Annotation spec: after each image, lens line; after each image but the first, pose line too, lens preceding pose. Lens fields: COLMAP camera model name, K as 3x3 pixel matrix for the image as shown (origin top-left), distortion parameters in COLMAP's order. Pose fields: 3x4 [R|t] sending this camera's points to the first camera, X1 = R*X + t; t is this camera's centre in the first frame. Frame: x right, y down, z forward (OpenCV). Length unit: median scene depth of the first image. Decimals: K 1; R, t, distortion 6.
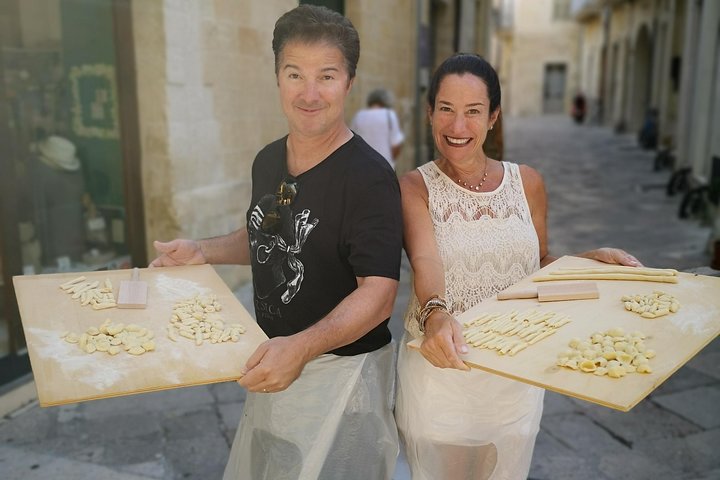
lens RADIAL K [[750.5, 0, 359.5], [0, 750.5, 264.1], [0, 0, 1]] dist [0.034450, 0.000000]
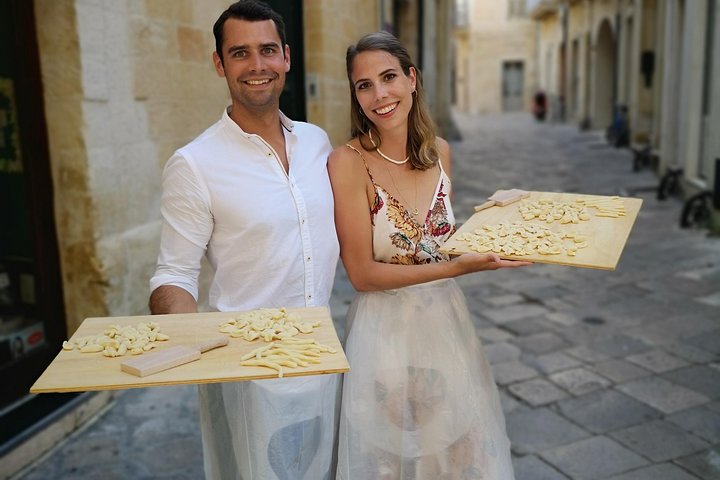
lens RADIAL K [[750.5, 0, 358.7], [0, 750.5, 239.4], [0, 0, 1]] dist [0.034450, 0.000000]
pose [[0.997912, -0.037084, 0.052877, -0.008630], [0.038782, 0.998752, -0.031464, -0.026941], [-0.051644, 0.033449, 0.998105, 0.095239]]
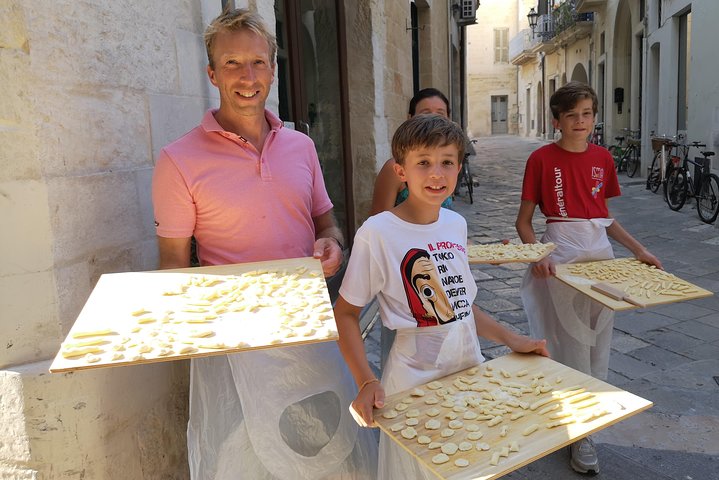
lens RADIAL K [[623.6, 0, 375.5], [0, 623.6, 219.7], [0, 0, 1]] dist [-0.033864, -0.001982]
pose [[0.994489, -0.053596, 0.090110, -0.159614], [0.059849, 0.995876, -0.068187, 0.006907], [-0.086084, 0.073204, 0.993595, -0.031102]]
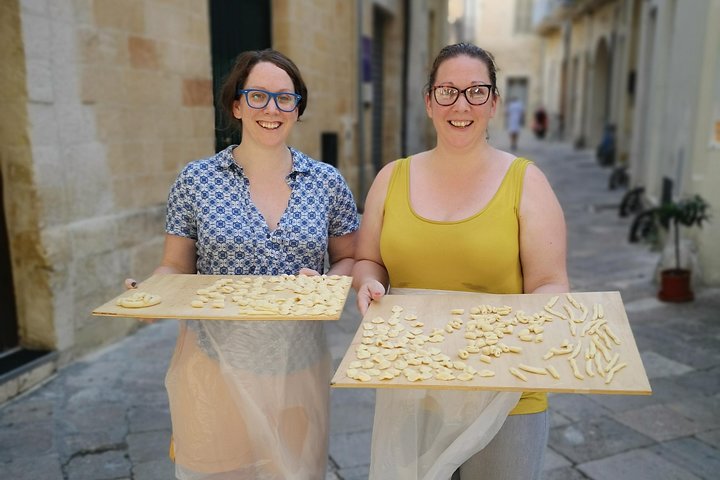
lens RADIAL K [[752.2, 0, 358.7], [0, 752.2, 290.9], [0, 0, 1]] dist [0.032265, 0.000000]
pose [[0.999243, -0.010743, 0.037400, 0.038153], [0.010146, 0.999818, 0.016133, -0.014847], [-0.037566, -0.015741, 0.999170, 0.051785]]
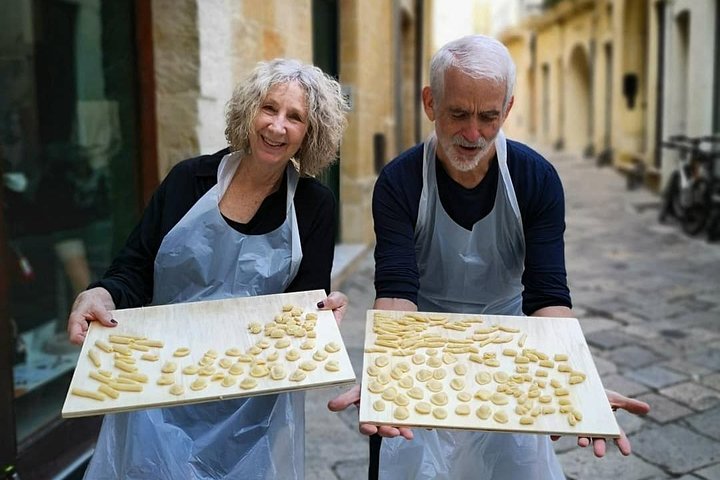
lens RADIAL K [[750.5, 0, 354.4], [0, 750.5, 186.3], [0, 0, 1]] dist [0.034450, 0.000000]
pose [[0.992819, -0.022830, 0.117429, -0.085091], [0.037641, 0.991379, -0.125504, -0.023719], [-0.113551, 0.129023, 0.985119, 0.116219]]
